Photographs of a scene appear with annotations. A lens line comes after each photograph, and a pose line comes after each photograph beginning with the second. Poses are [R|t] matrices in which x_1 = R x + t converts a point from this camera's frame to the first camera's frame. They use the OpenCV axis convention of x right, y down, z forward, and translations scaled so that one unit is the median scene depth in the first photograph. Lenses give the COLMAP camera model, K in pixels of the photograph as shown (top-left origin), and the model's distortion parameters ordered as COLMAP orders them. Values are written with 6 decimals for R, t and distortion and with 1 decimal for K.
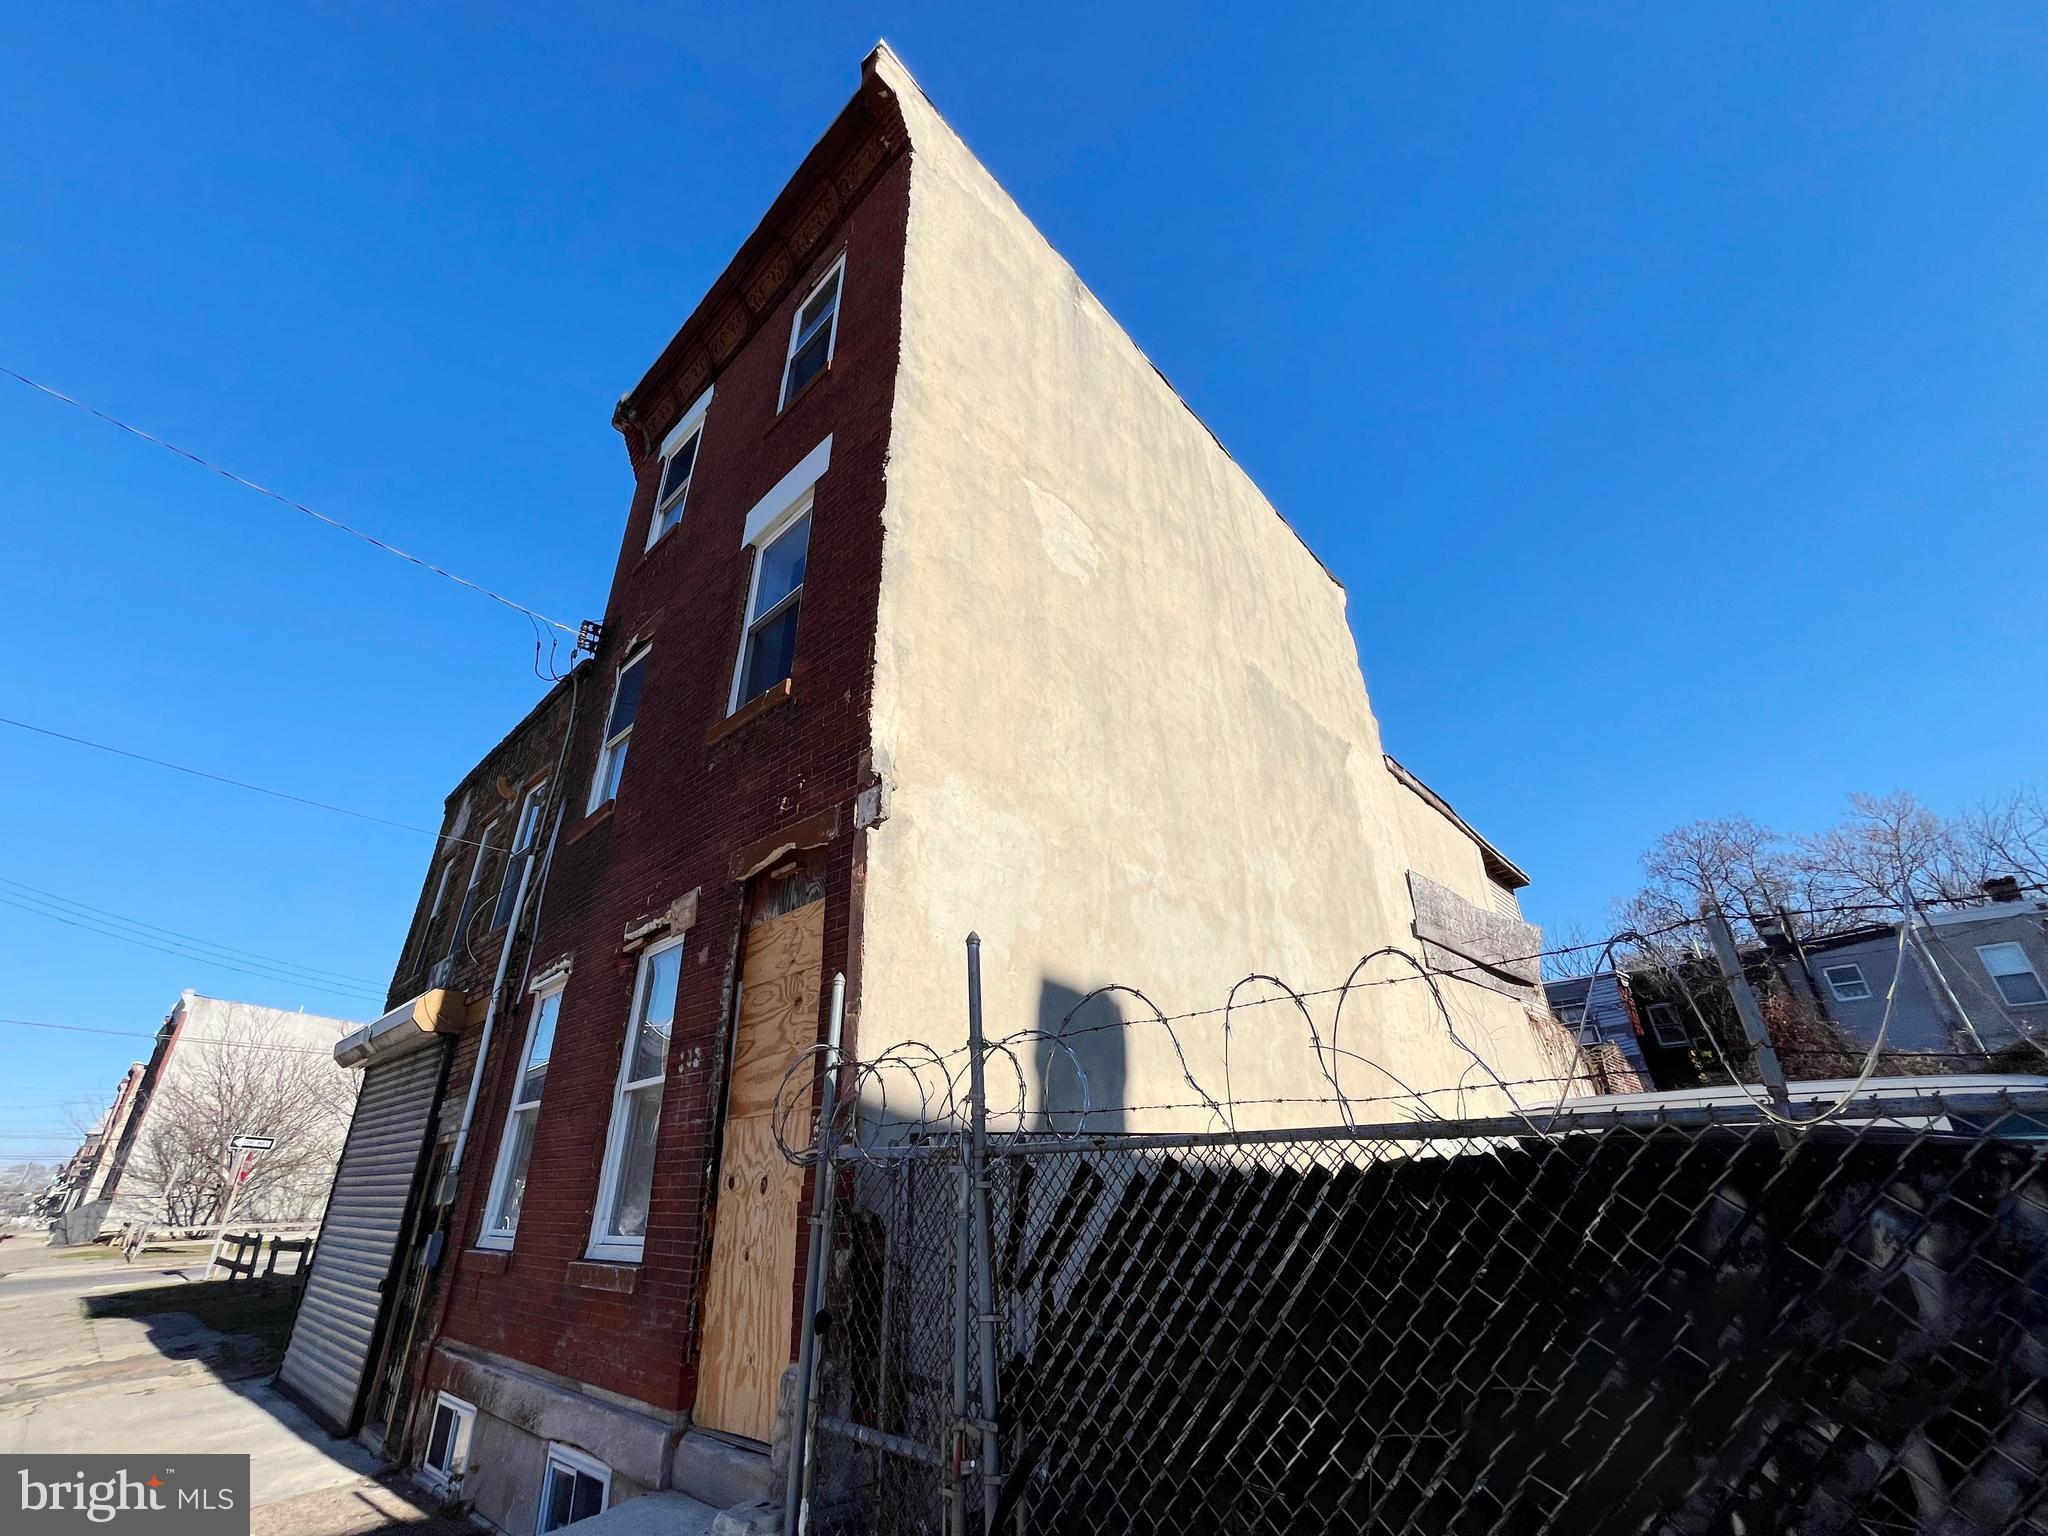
lens RADIAL K [[824.4, 0, 1020.3], [0, 824.4, 773.8], [0, 0, 1]] dist [-0.002047, -0.000512]
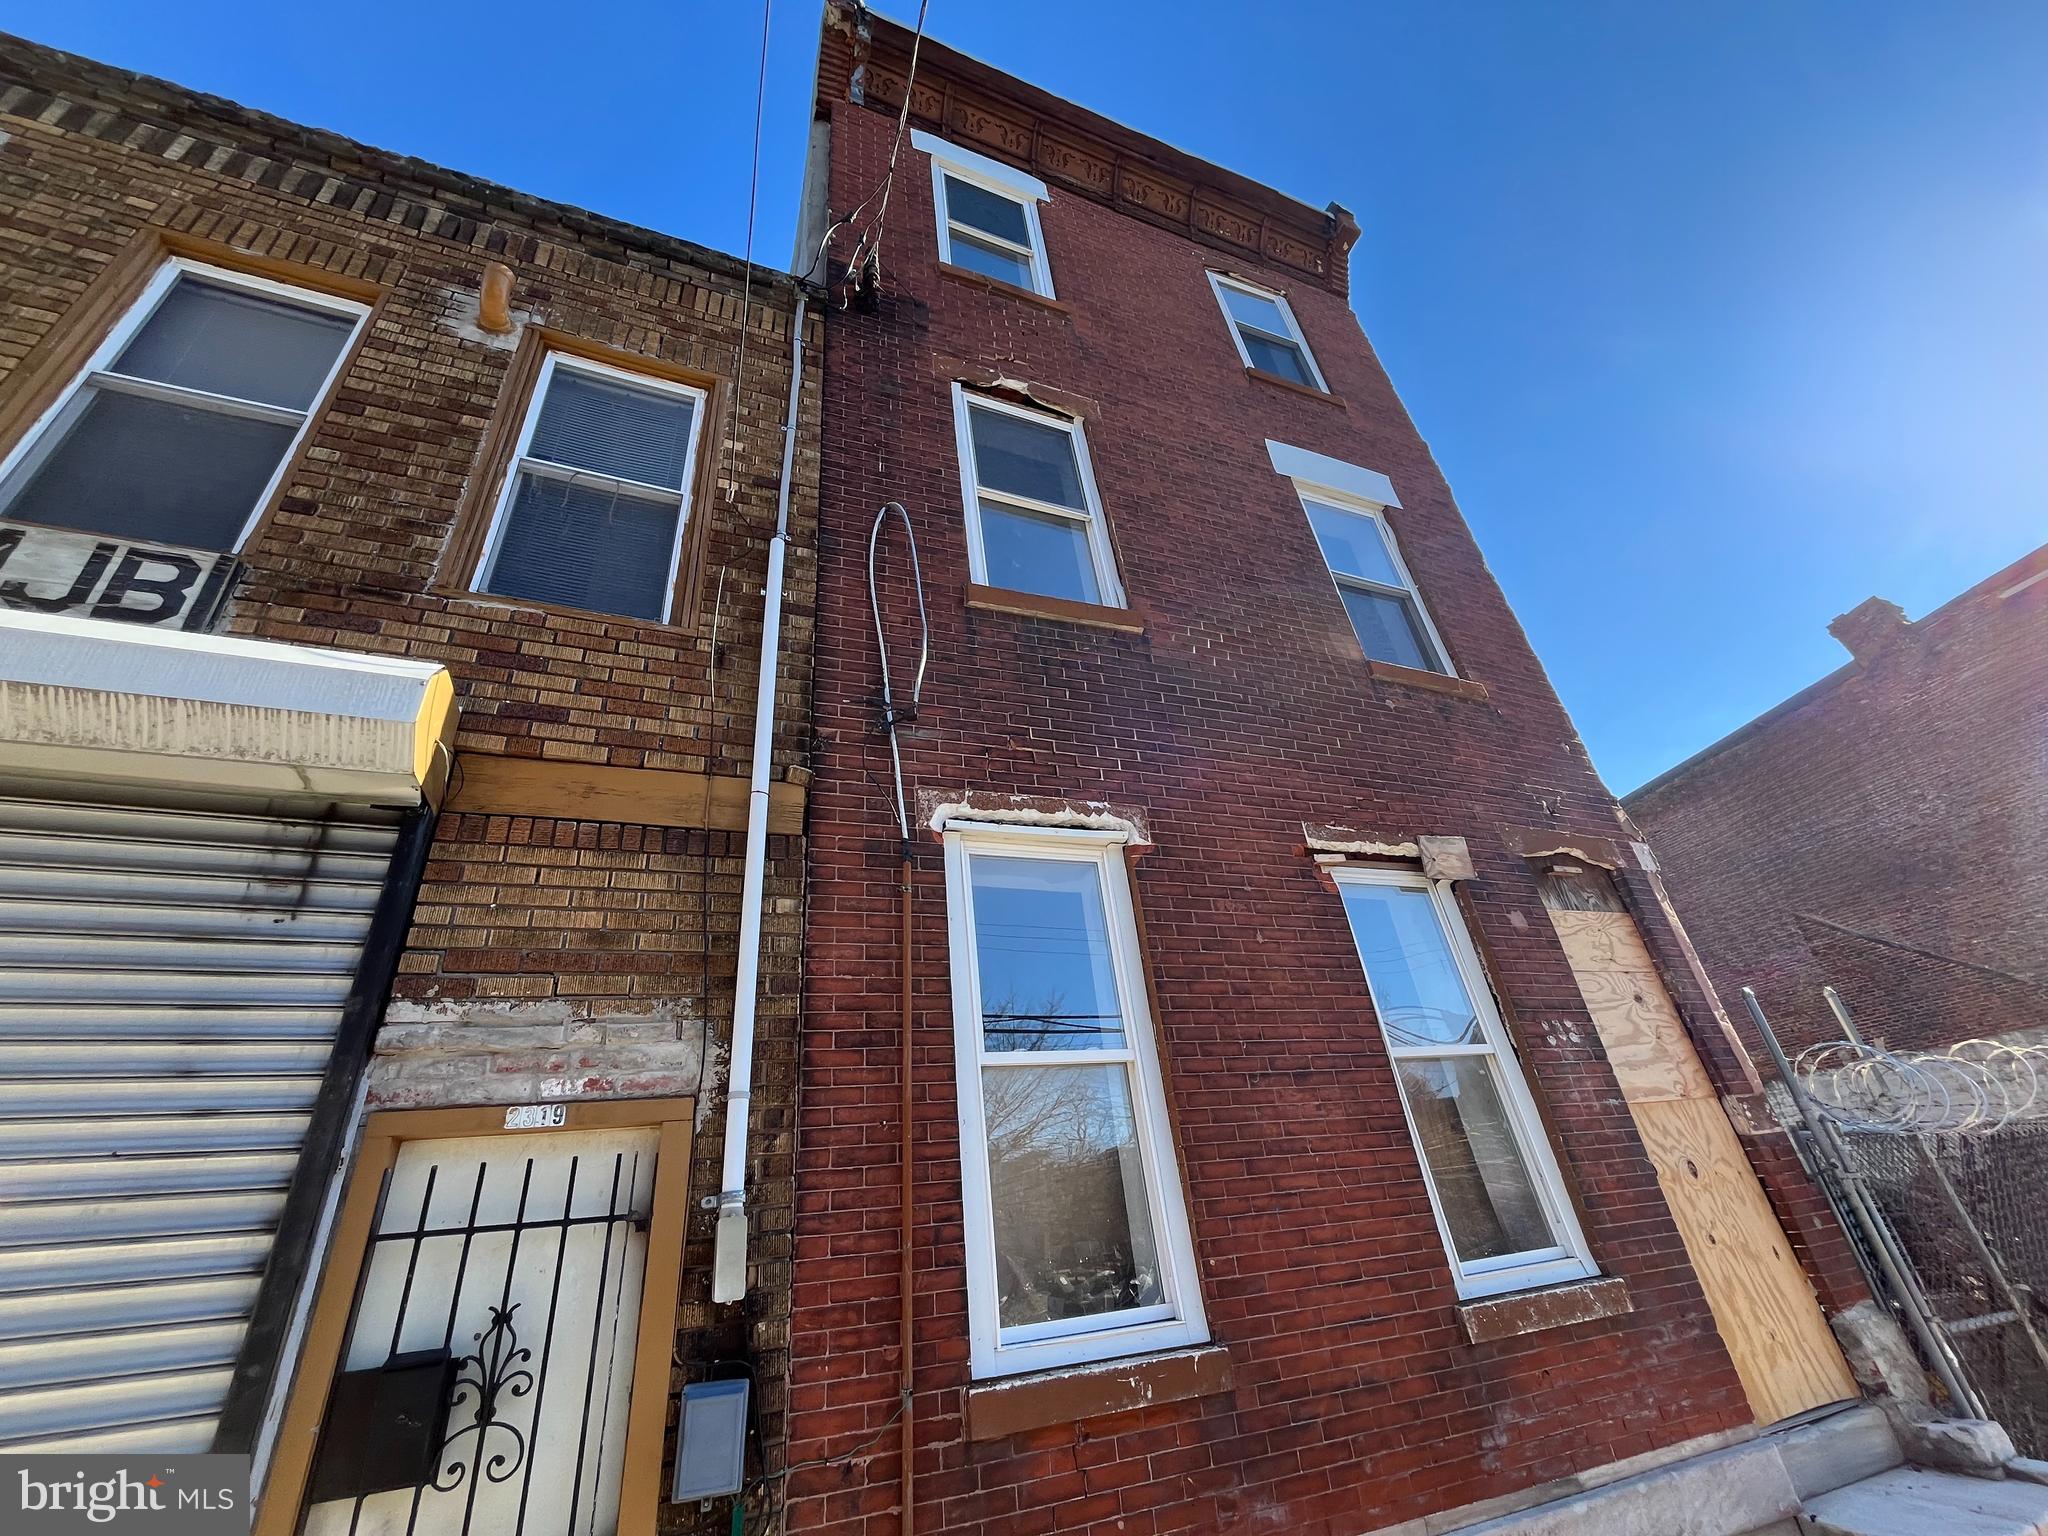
lens RADIAL K [[824.4, 0, 1020.3], [0, 824.4, 773.8], [0, 0, 1]] dist [-0.002047, -0.000512]
pose [[0.431339, 0.442294, 0.786335, -1.138592], [-0.319601, 0.889974, -0.325273, 0.444299], [-0.843684, -0.111011, 0.525238, 0.820672]]
